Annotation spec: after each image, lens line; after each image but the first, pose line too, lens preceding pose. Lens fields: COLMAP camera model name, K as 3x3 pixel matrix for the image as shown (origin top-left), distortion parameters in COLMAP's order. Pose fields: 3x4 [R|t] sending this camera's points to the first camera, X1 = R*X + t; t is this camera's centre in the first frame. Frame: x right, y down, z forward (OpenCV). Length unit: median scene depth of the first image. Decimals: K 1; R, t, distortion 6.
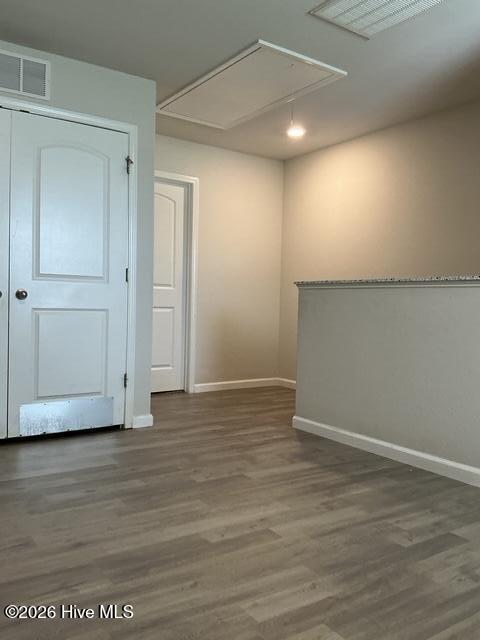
lens RADIAL K [[536.0, 0, 240.0], [0, 536.0, 320.0], [0, 0, 1]] dist [0.123076, -0.249474]
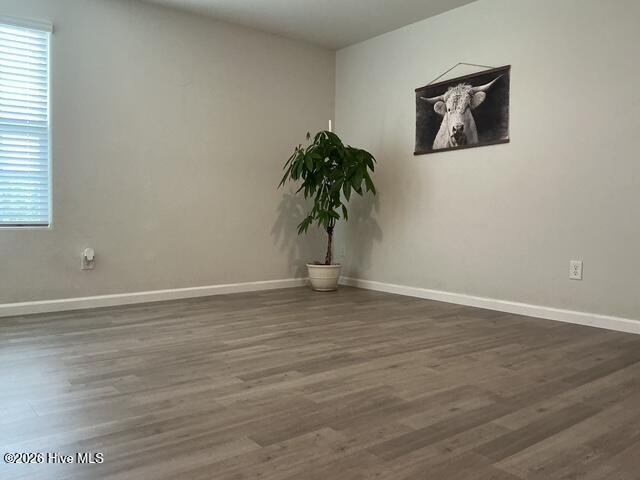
lens RADIAL K [[536.0, 0, 316.6], [0, 536.0, 239.5], [0, 0, 1]] dist [0.123076, -0.249474]
pose [[-0.997363, -0.029001, -0.066532, -0.010980], [-0.033996, 0.996588, 0.075213, 0.009592], [0.064123, 0.077277, -0.994945, 1.962764]]
